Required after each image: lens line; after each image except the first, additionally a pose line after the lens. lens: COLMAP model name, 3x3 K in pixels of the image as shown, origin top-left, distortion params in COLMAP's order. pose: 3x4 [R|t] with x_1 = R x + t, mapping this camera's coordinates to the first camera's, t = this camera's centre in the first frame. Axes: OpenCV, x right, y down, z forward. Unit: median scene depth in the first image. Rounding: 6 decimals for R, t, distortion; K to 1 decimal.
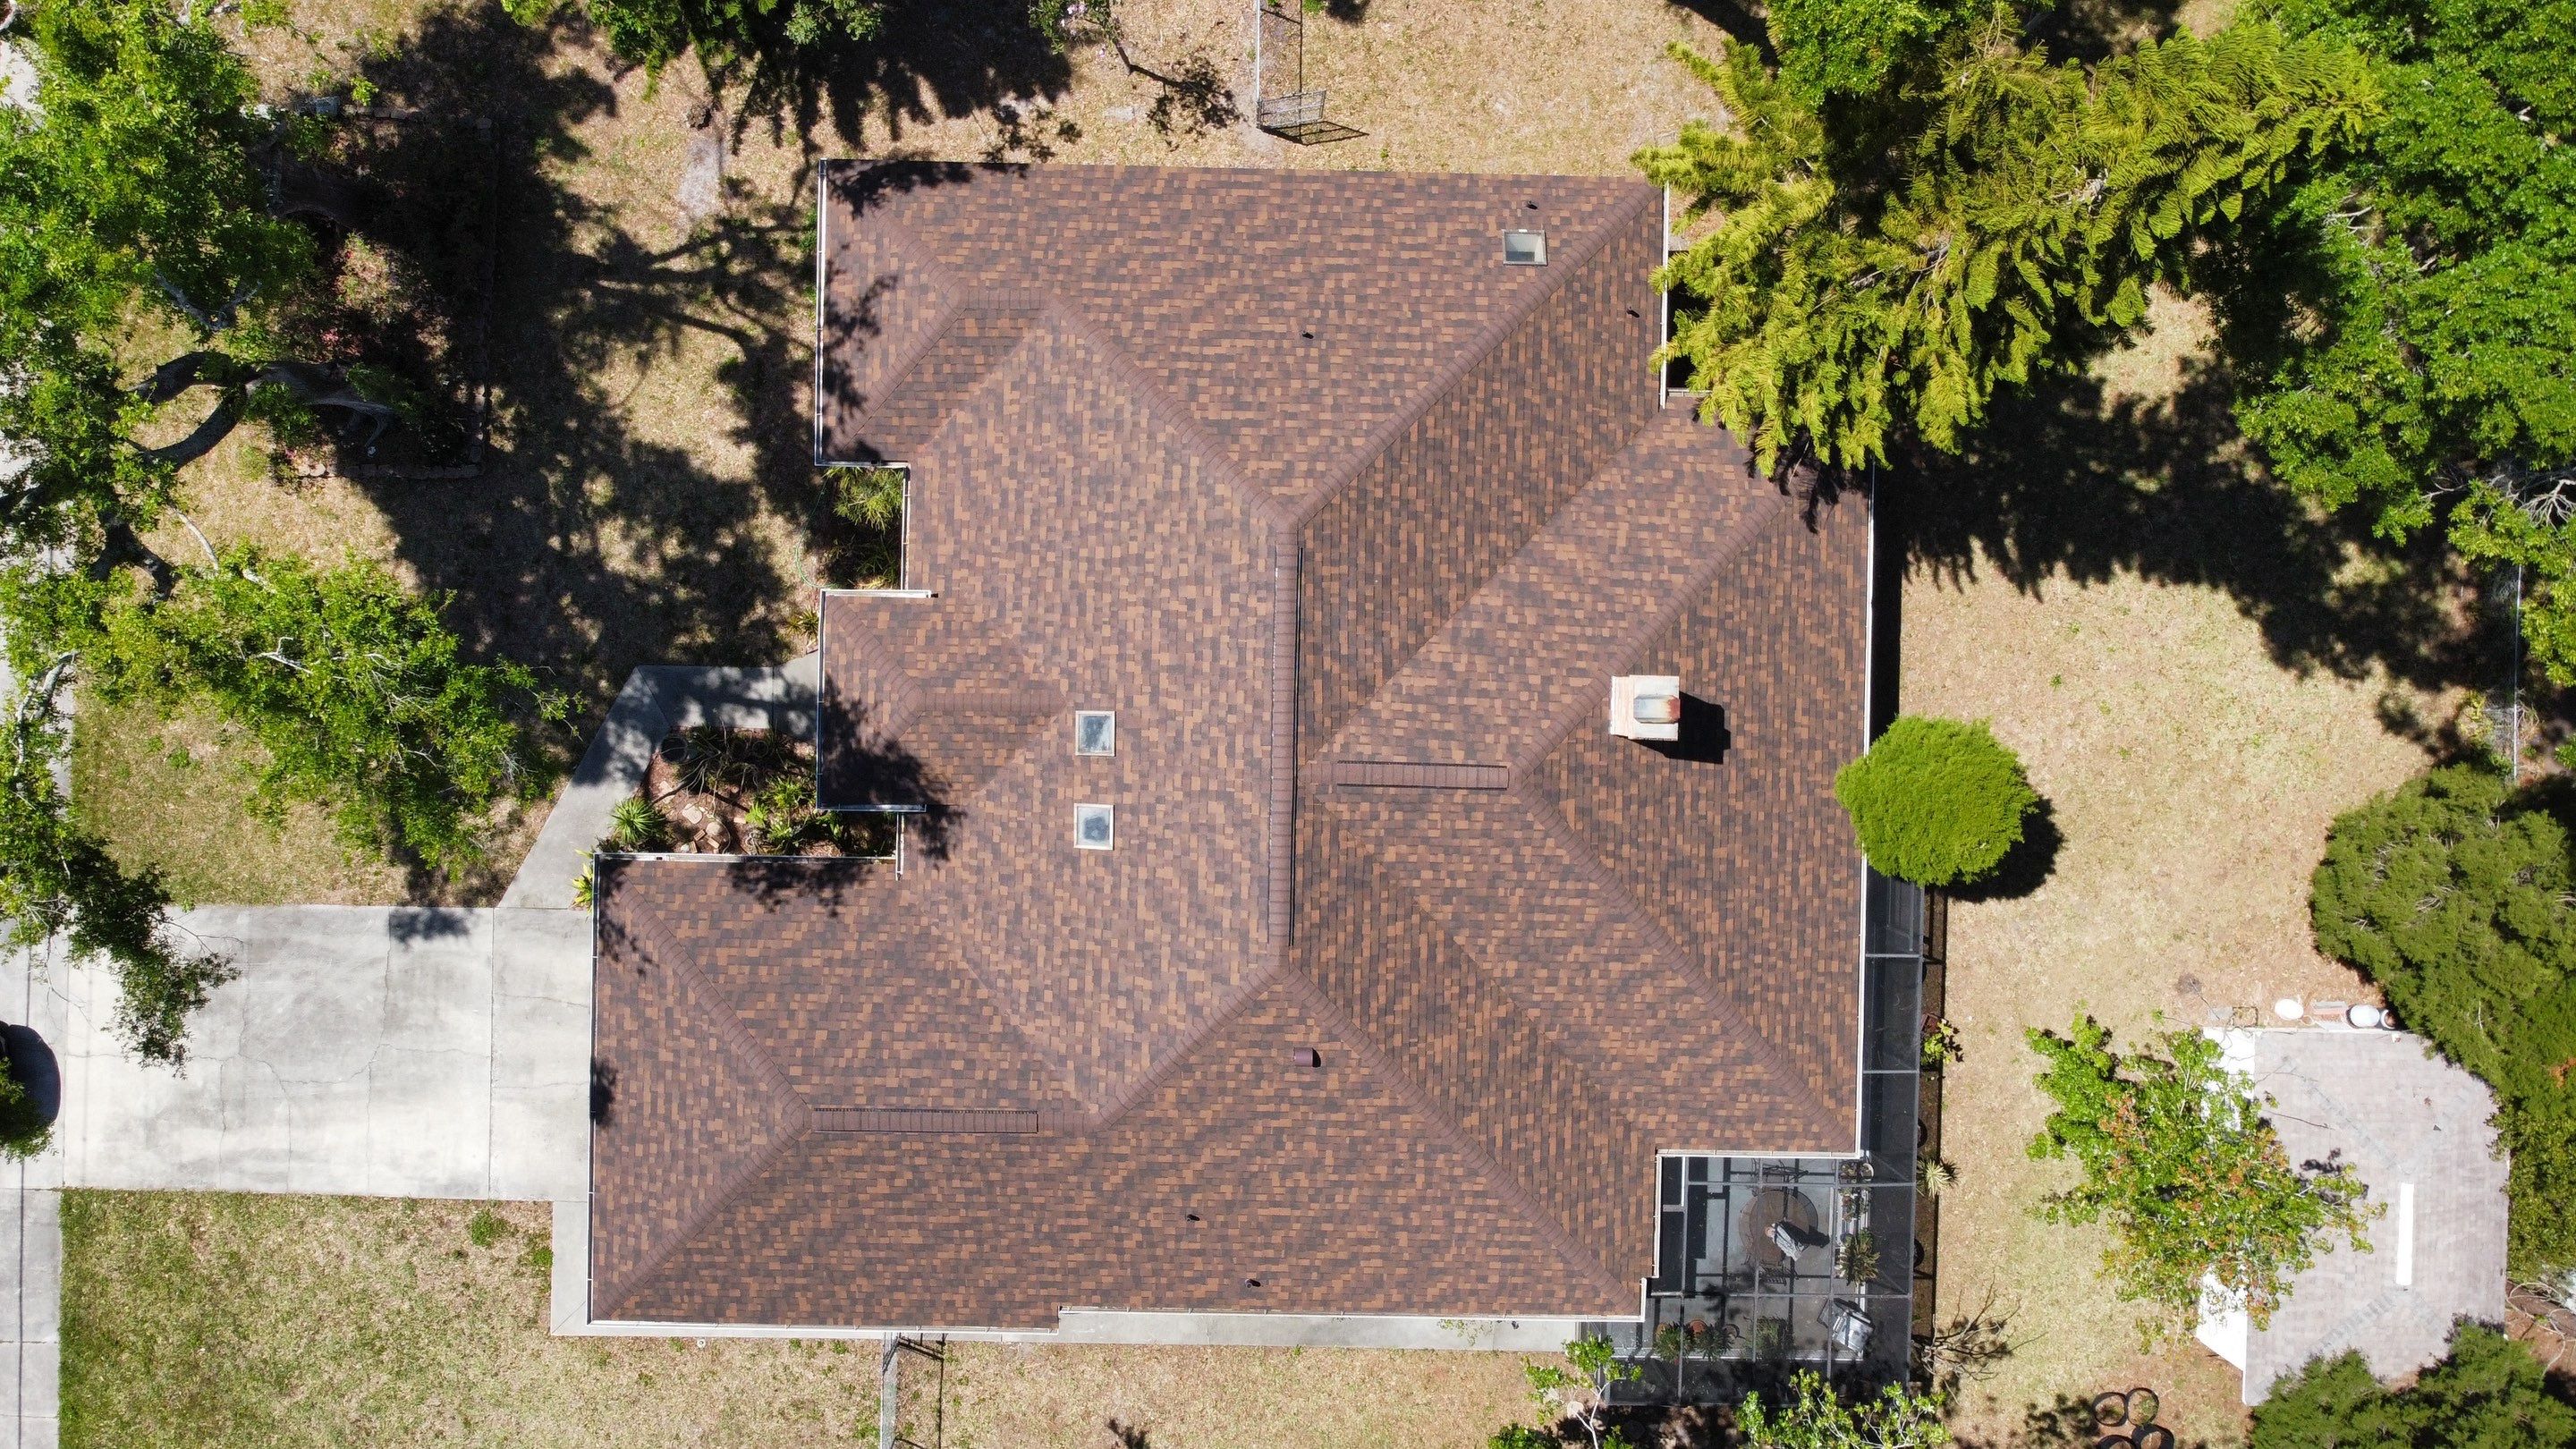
lens RADIAL K [[1949.6, 0, 1244.3], [0, 1949.6, 698.7], [0, 0, 1]] dist [-0.010791, 0.014423]
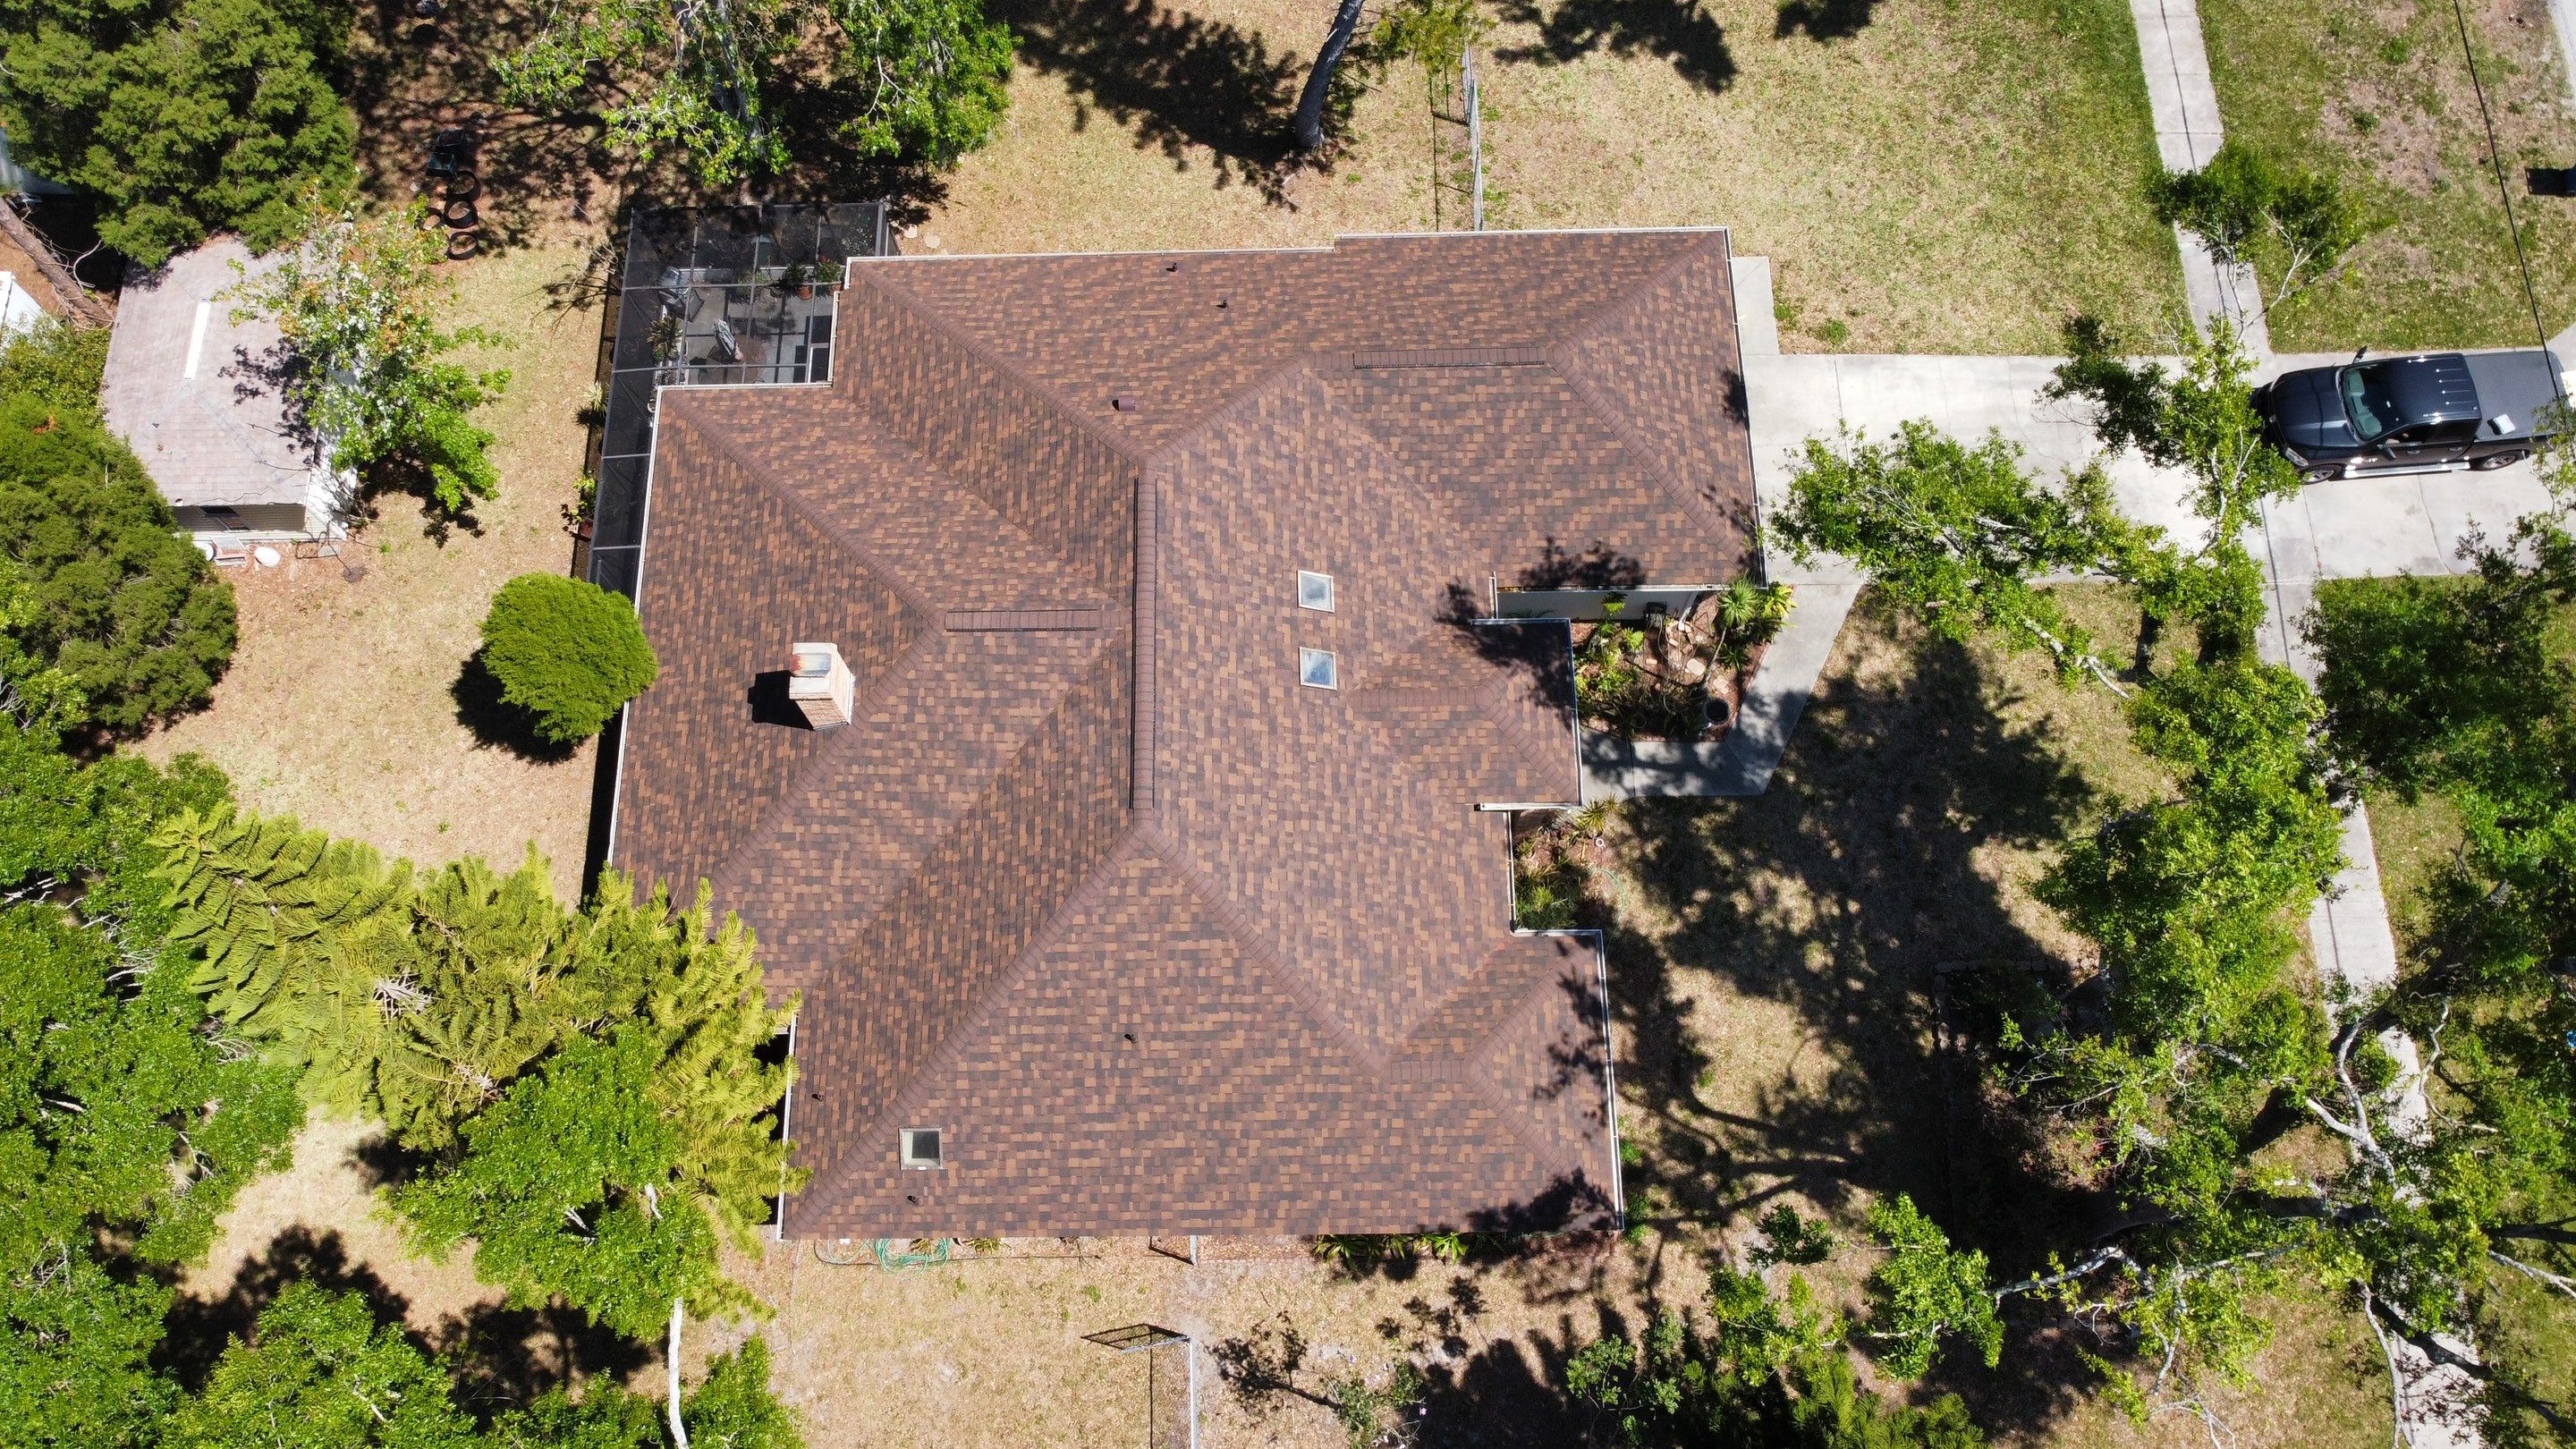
lens RADIAL K [[1949.6, 0, 1265.5], [0, 1949.6, 705.5], [0, 0, 1]] dist [-0.010791, 0.014423]
pose [[-0.999453, 0.033042, -0.001534, -0.042036], [-0.031605, -0.940233, 0.339062, -0.359698], [0.009761, 0.338925, 0.940763, -0.035399]]
